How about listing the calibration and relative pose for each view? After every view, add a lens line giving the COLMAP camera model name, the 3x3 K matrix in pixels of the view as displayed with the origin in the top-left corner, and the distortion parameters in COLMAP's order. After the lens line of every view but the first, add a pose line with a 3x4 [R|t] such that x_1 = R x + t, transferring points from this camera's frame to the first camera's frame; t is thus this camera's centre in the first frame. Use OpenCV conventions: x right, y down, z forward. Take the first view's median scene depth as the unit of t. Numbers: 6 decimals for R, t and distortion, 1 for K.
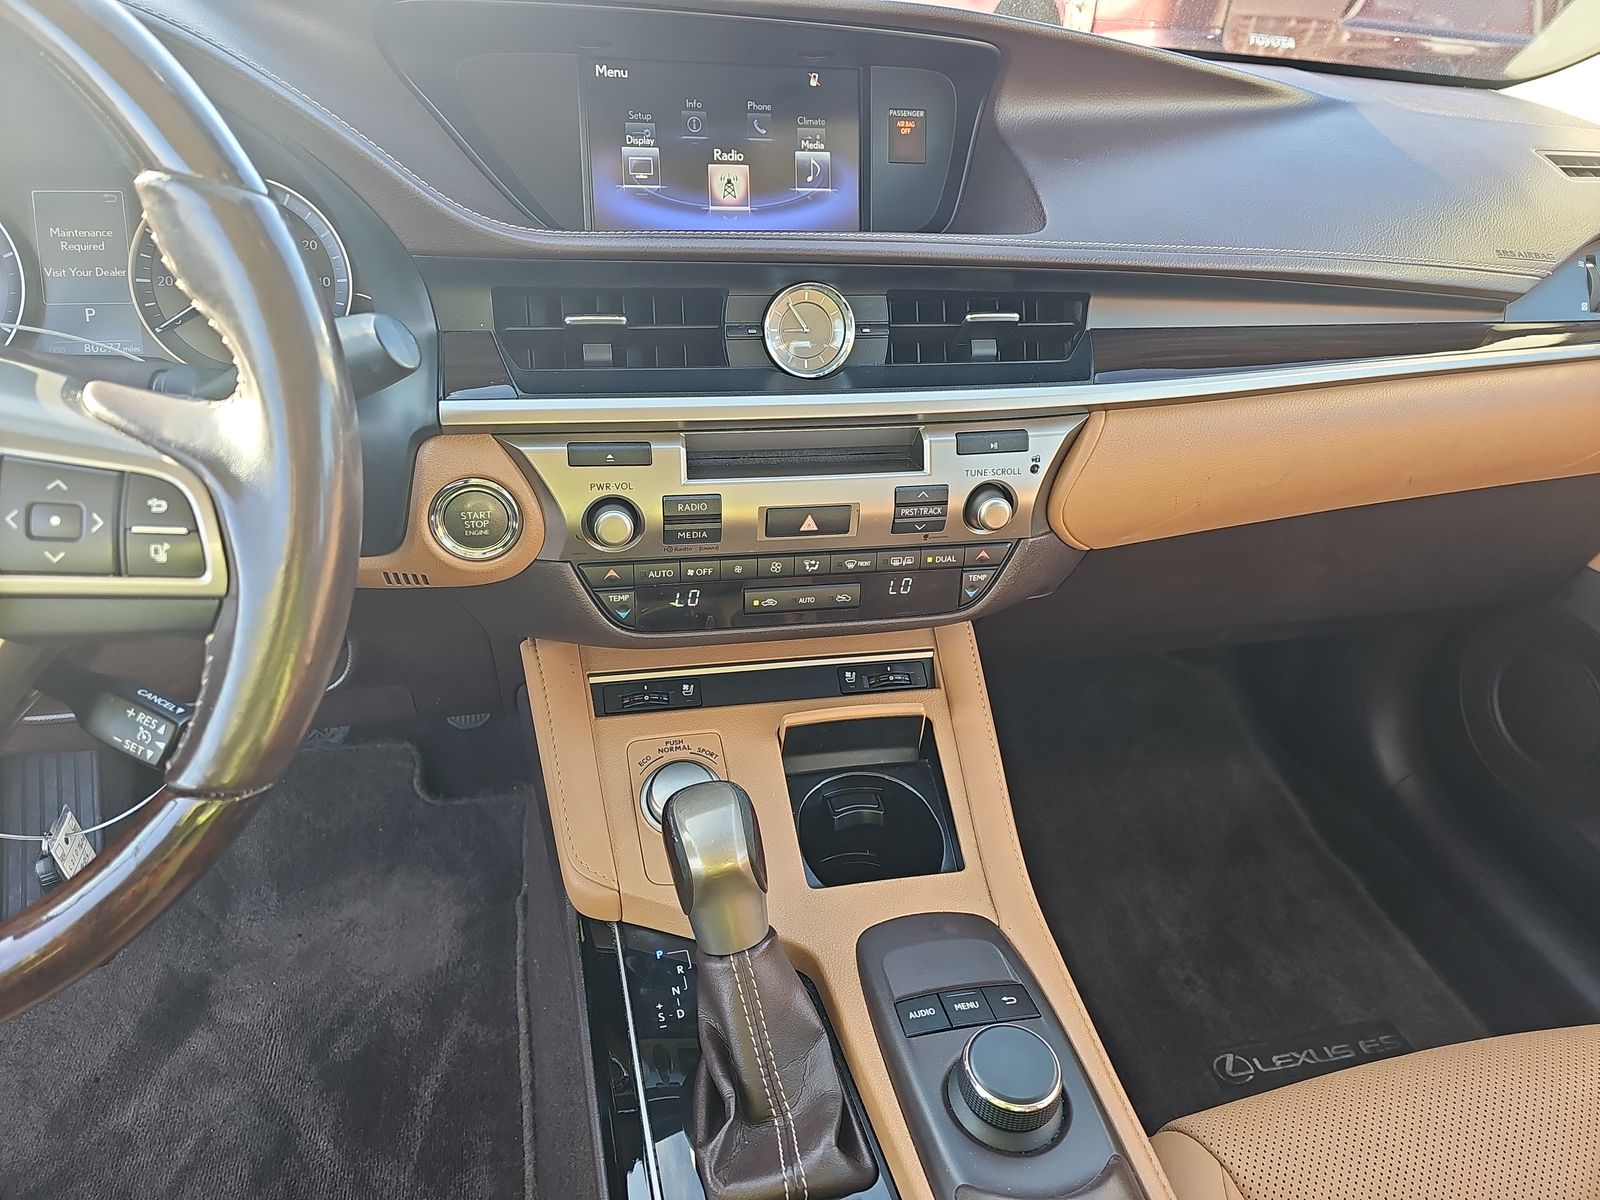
lens RADIAL K [[1051.1, 0, 800.0], [0, 1051.1, 600.0], [0, 0, 1]] dist [0.077536, -0.080267]
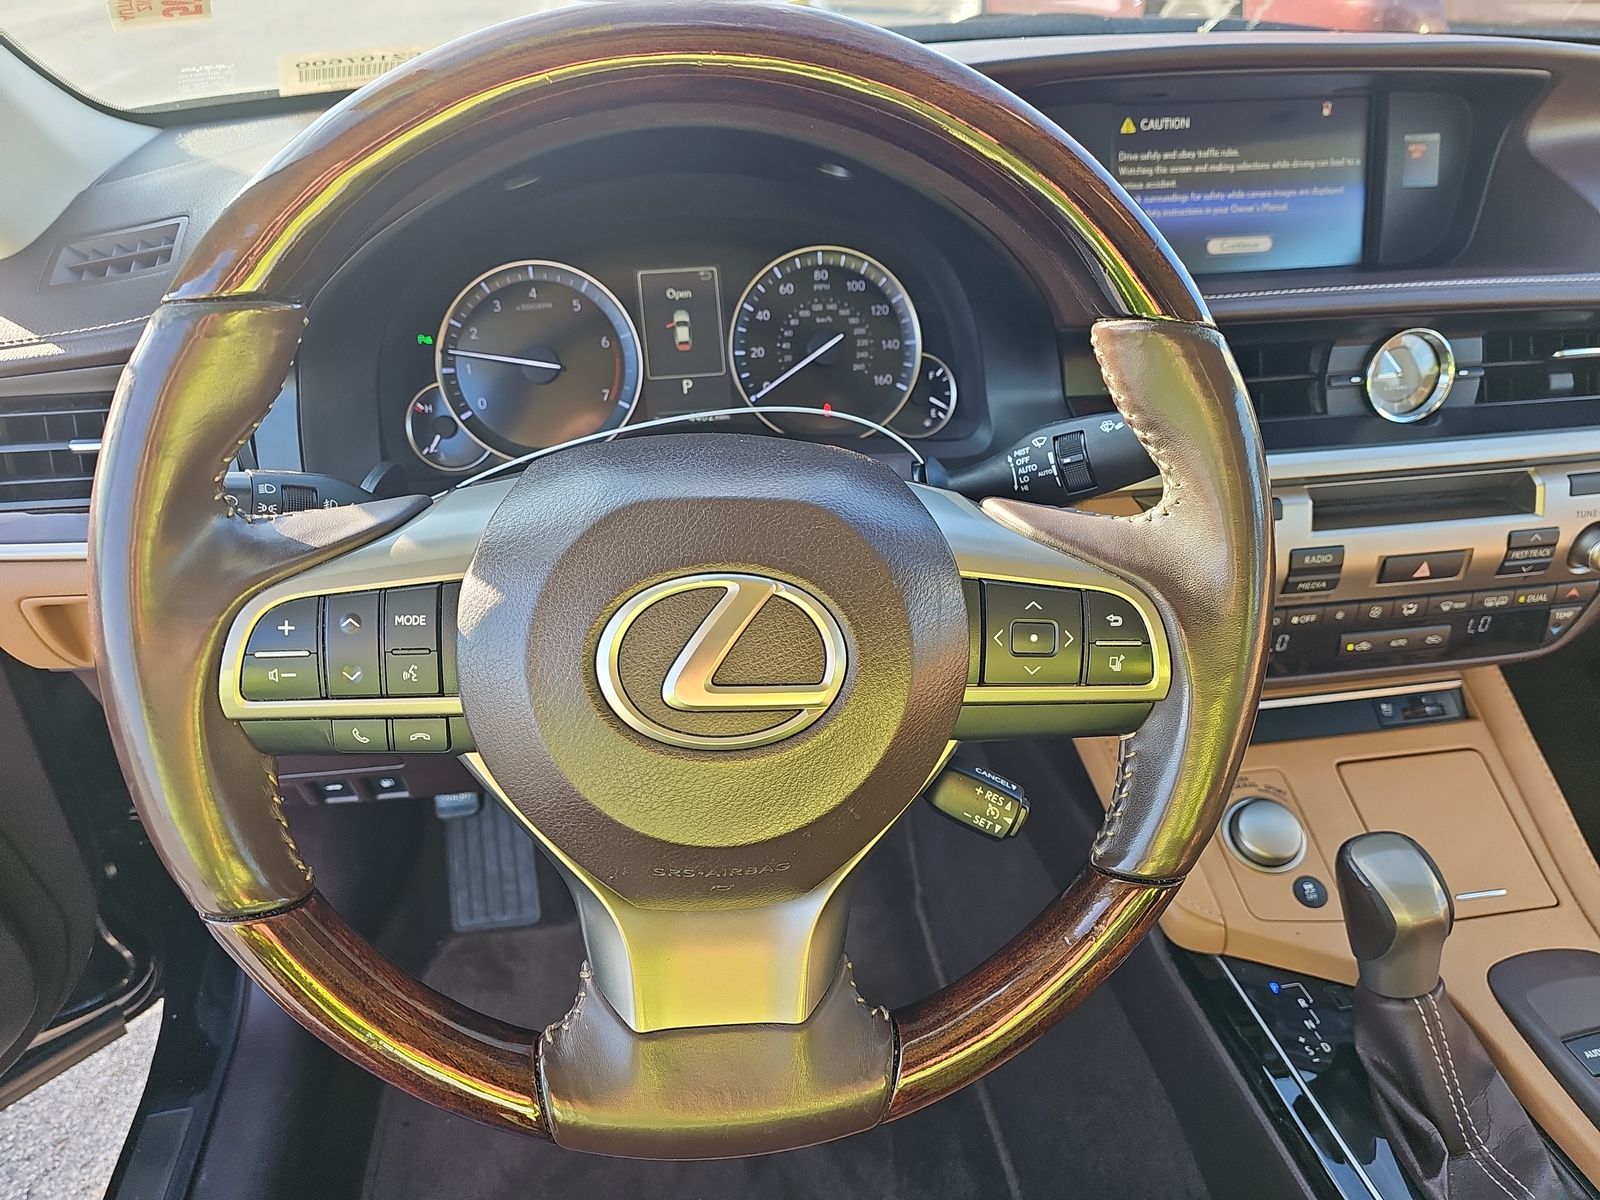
lens RADIAL K [[1078.7, 0, 800.0], [0, 1078.7, 600.0], [0, 0, 1]] dist [0.002857, -0.009680]
pose [[0.996423, -0.020647, -0.081949, -0.499952], [0.023578, 0.999111, 0.034956, -0.093726], [0.081155, -0.036763, 0.996023, -0.078142]]
